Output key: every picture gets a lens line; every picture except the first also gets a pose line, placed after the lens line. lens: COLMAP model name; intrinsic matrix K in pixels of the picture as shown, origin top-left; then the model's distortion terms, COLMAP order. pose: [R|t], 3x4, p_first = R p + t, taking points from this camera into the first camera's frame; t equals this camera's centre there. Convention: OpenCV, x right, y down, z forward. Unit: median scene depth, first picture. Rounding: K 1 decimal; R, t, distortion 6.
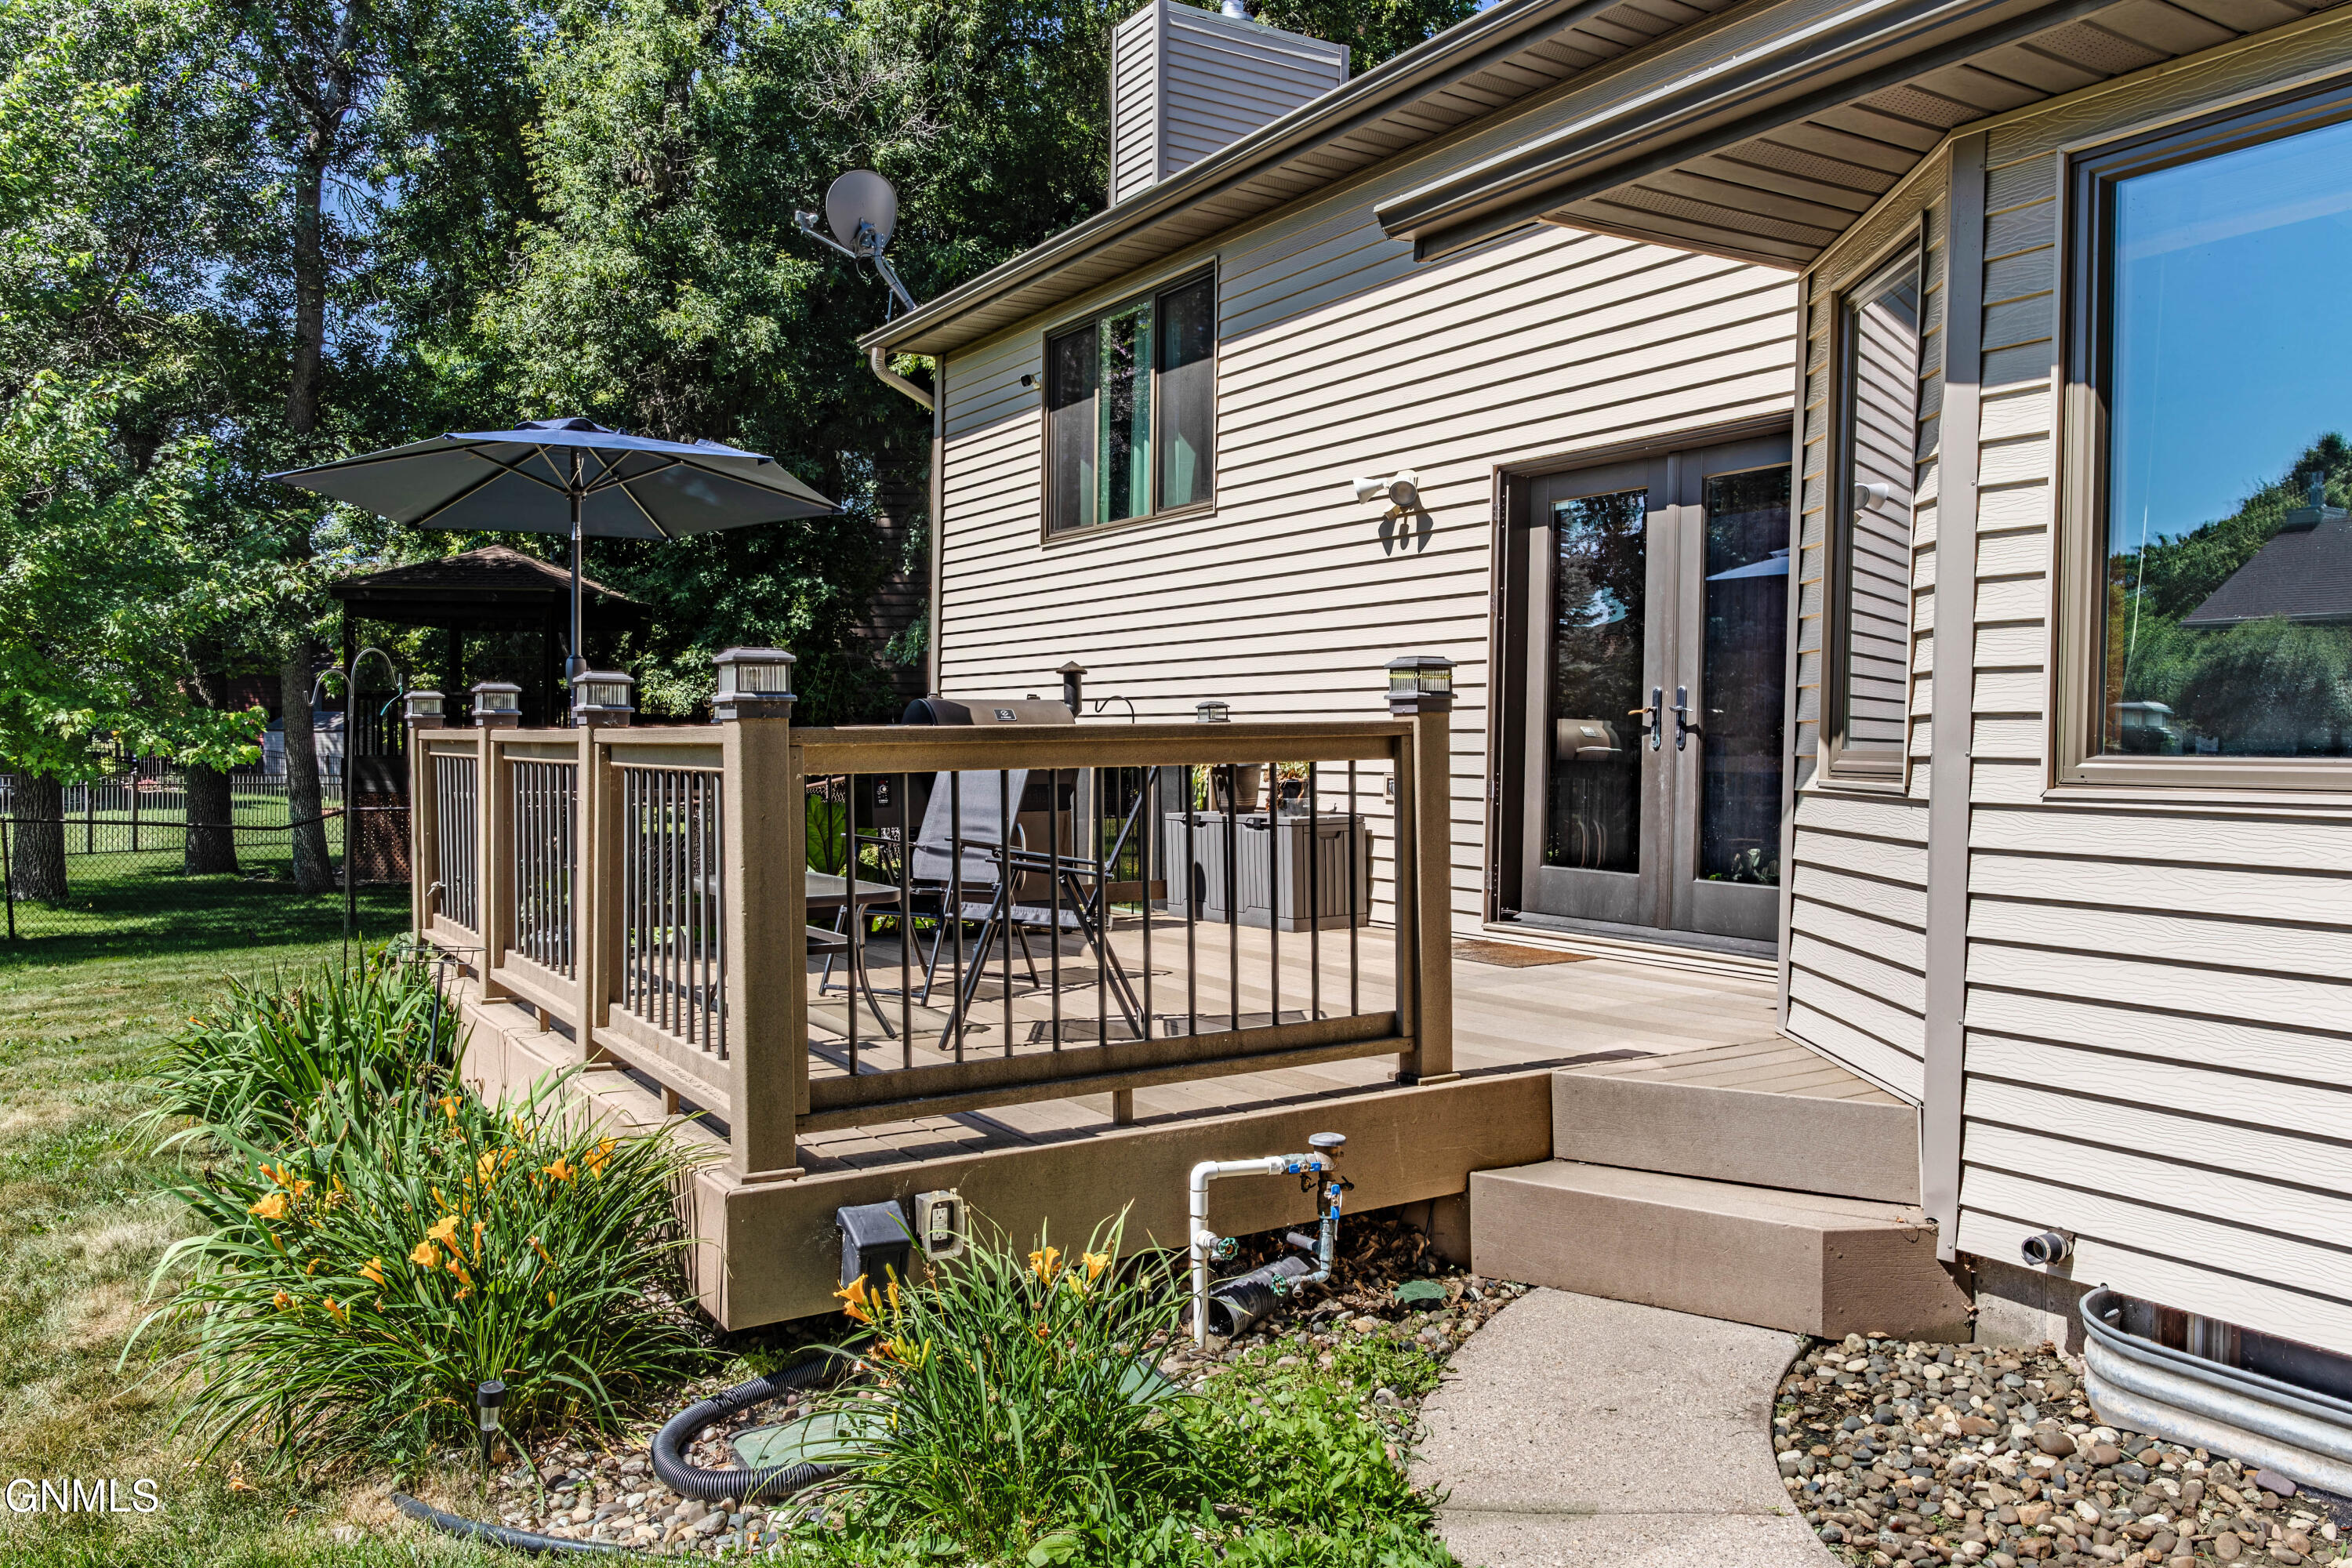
lens RADIAL K [[1796.7, 0, 1222.3], [0, 1796.7, 785.5], [0, 0, 1]] dist [0.003016, 0.004921]
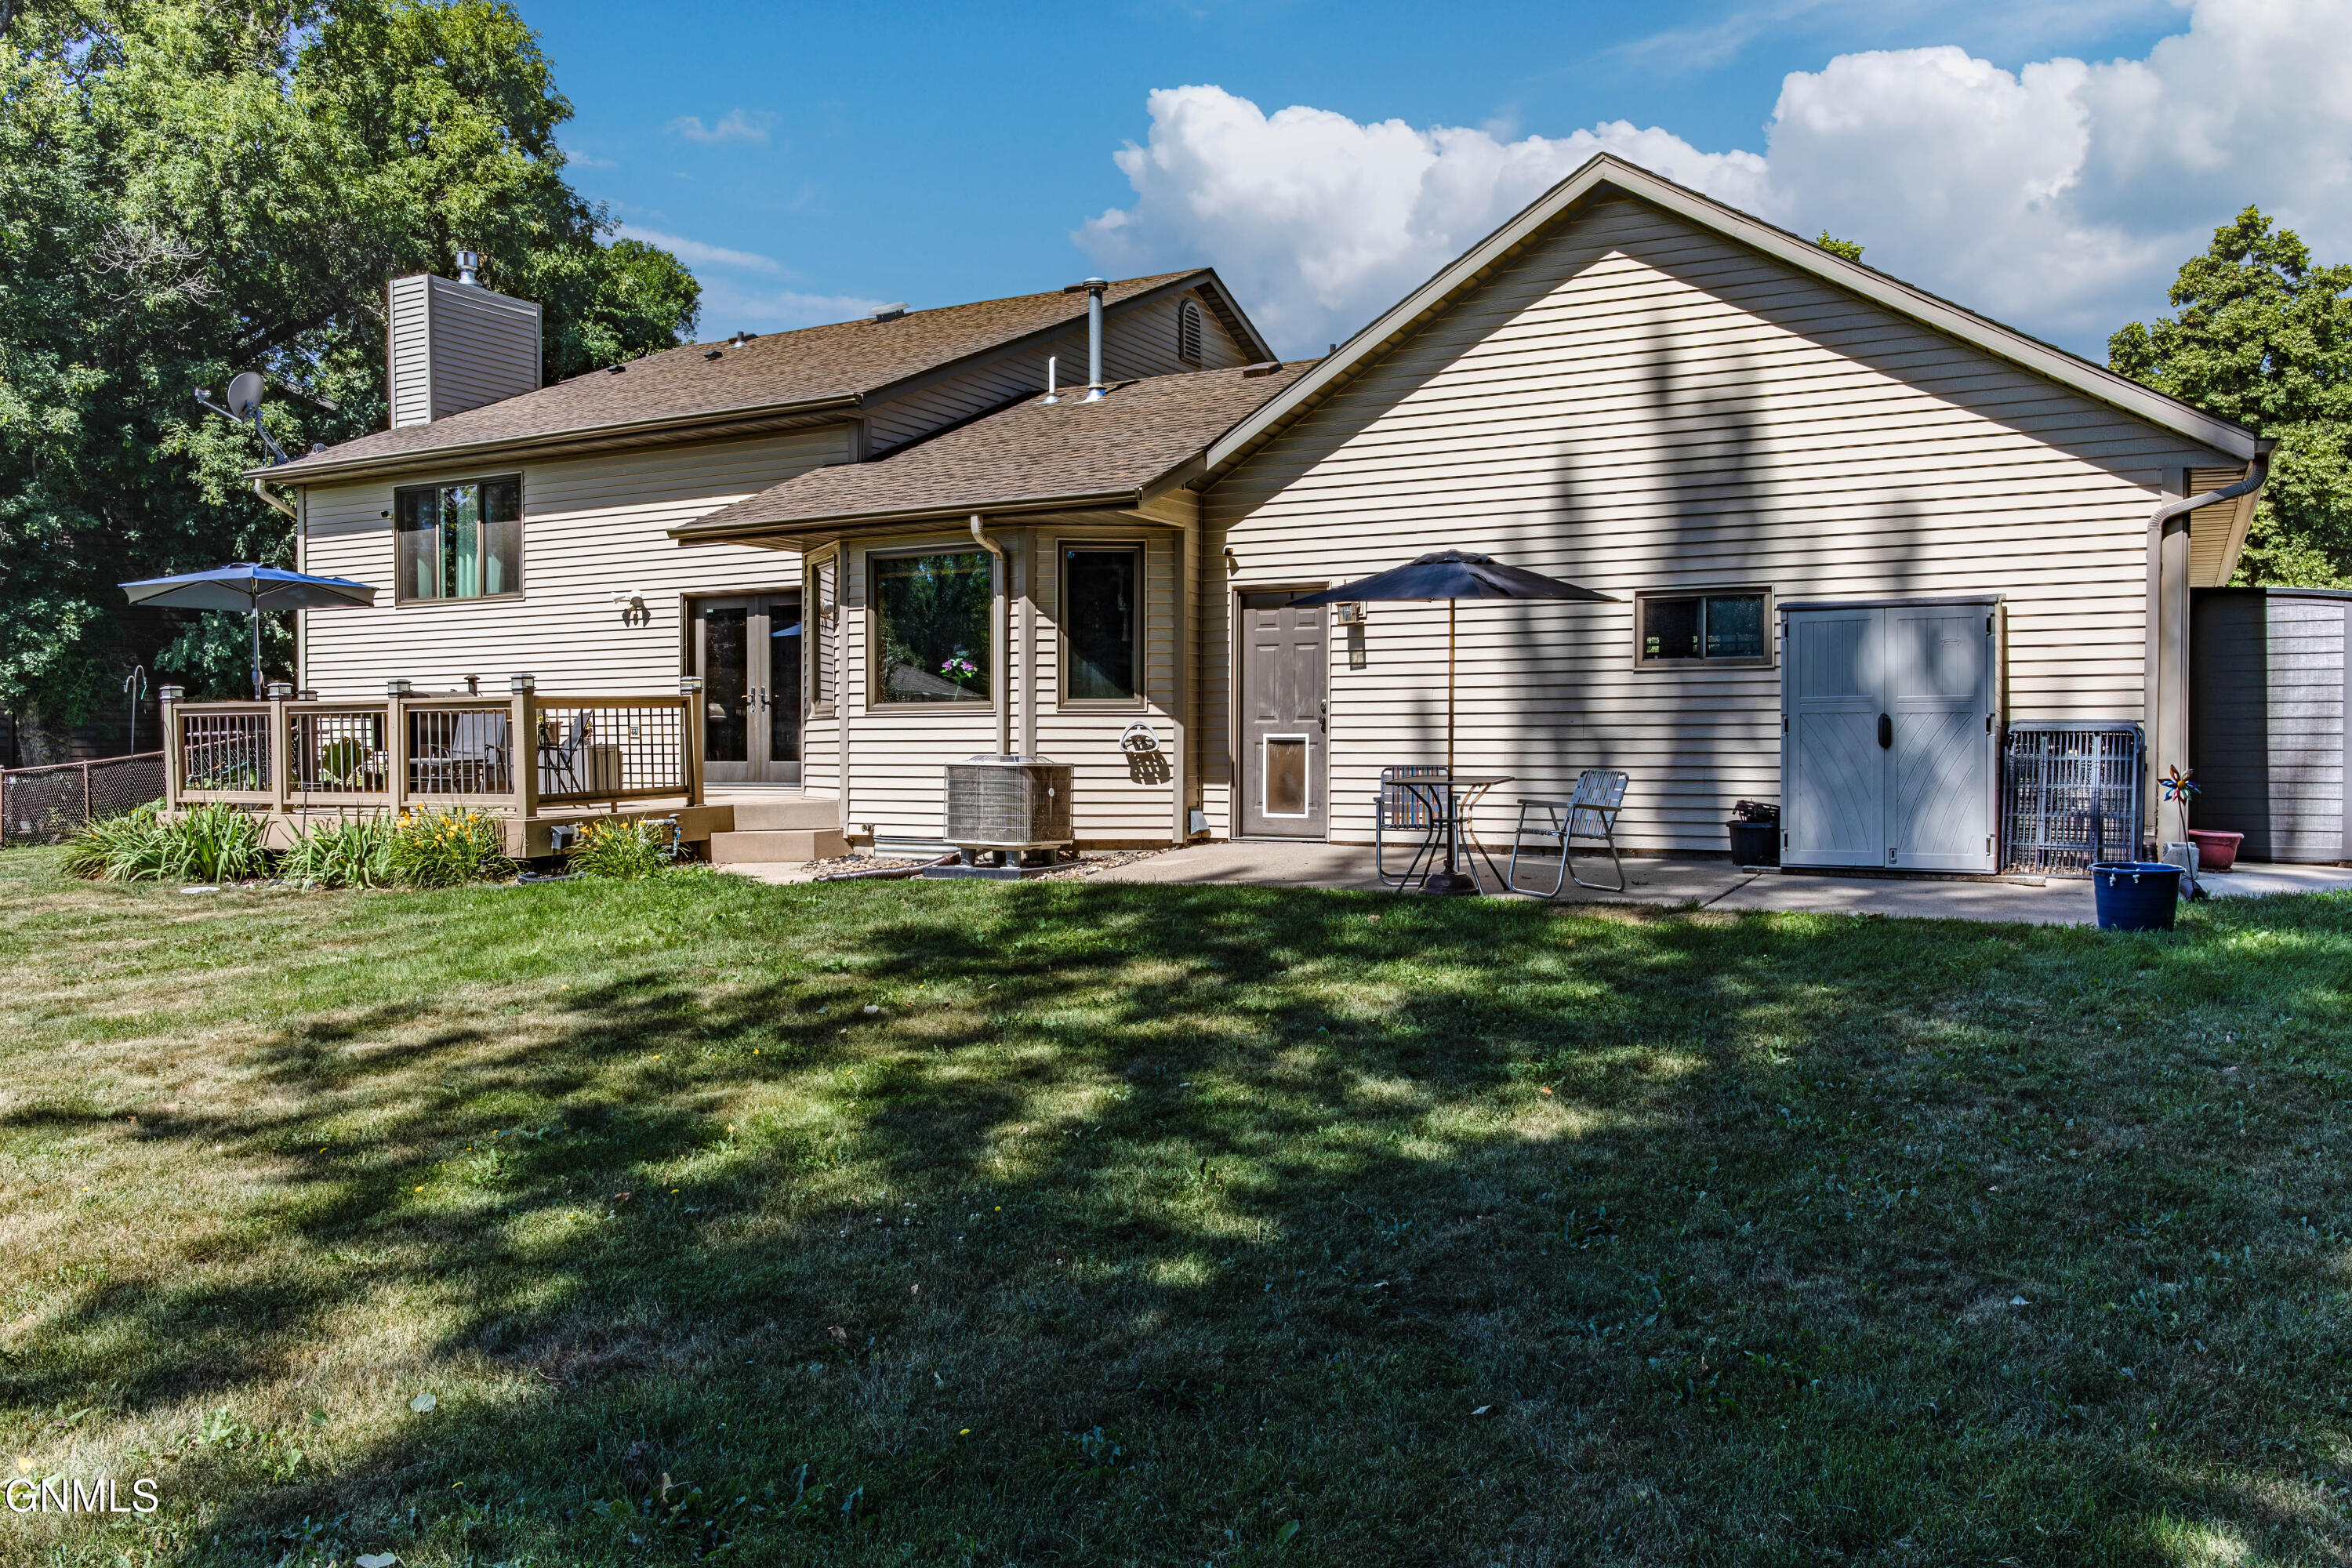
lens RADIAL K [[1796.7, 0, 1222.3], [0, 1796.7, 785.5], [0, 0, 1]] dist [0.003016, 0.004921]
pose [[0.865808, -0.020923, 0.499939, -0.398596], [0.022265, 0.999747, 0.003282, 0.079805], [-0.499881, 0.008289, 0.866054, -1.335457]]
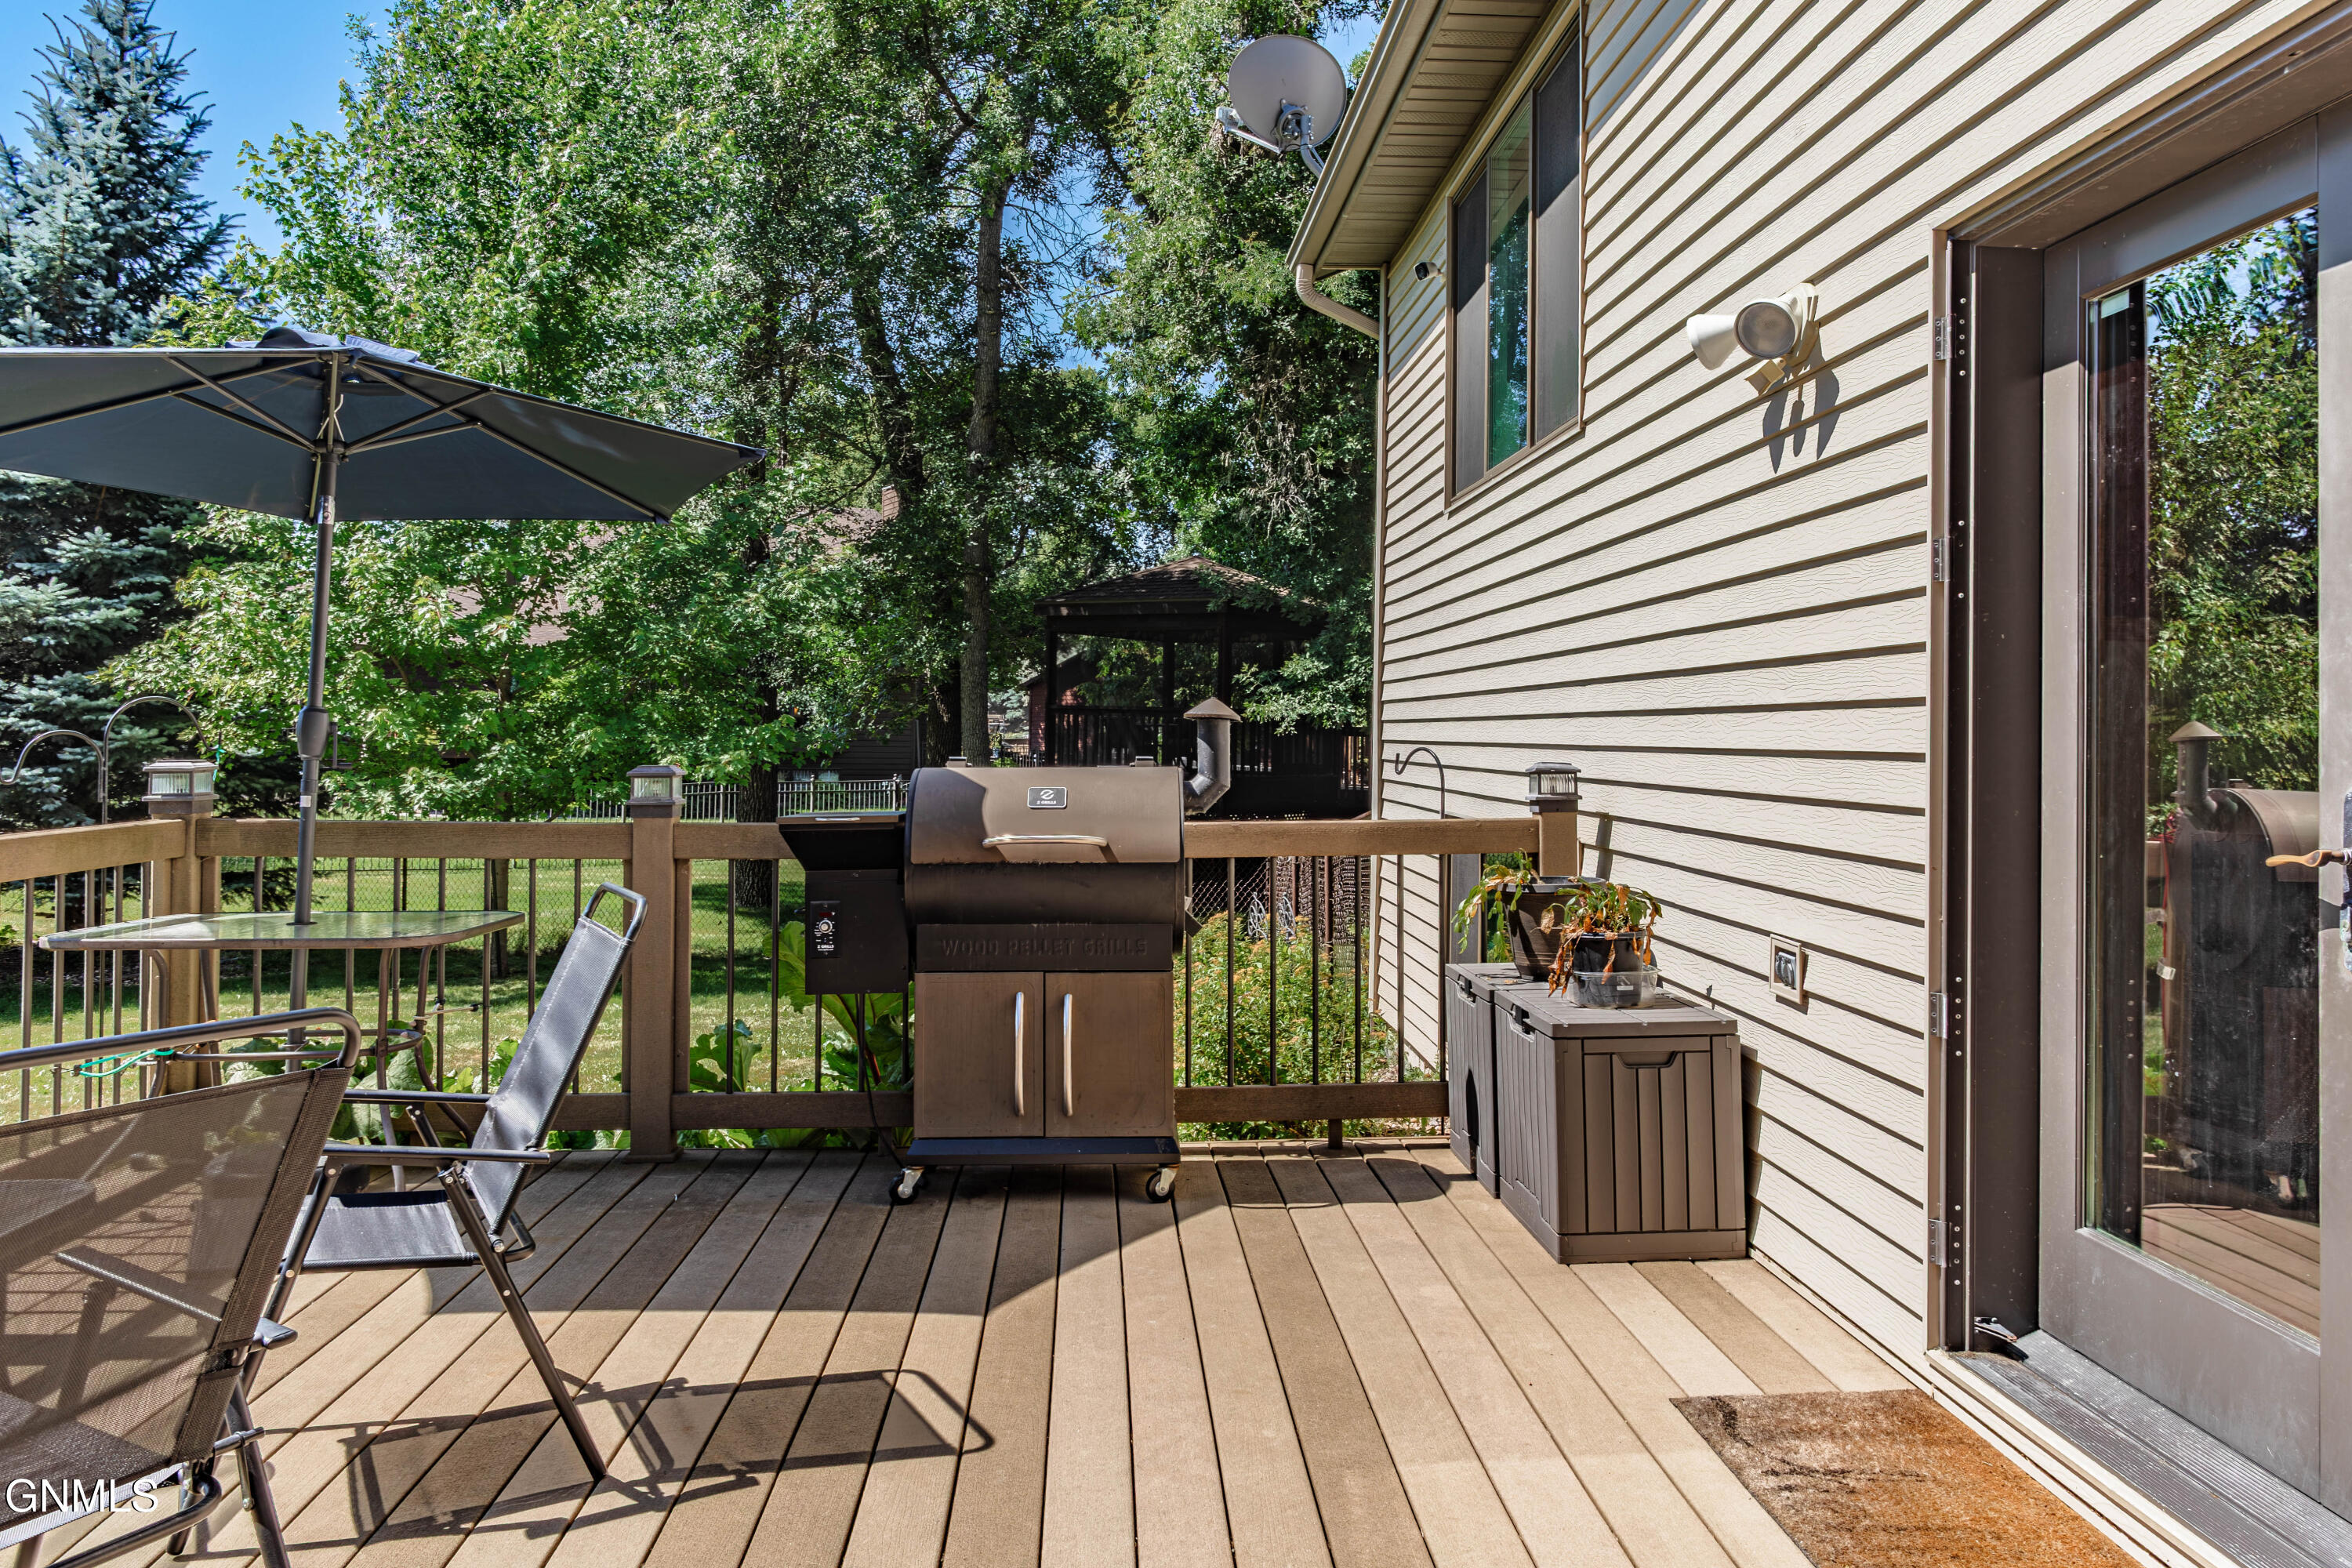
lens RADIAL K [[1744.9, 0, 1178.2], [0, 1744.9, 673.2], [0, 0, 1]] dist [0.001483, 0.107567]
pose [[0.870056, -0.012899, -0.492783, 0.187175], [-0.016914, 0.998288, -0.055994, -0.047553], [0.492662, 0.057053, 0.868349, 0.538400]]
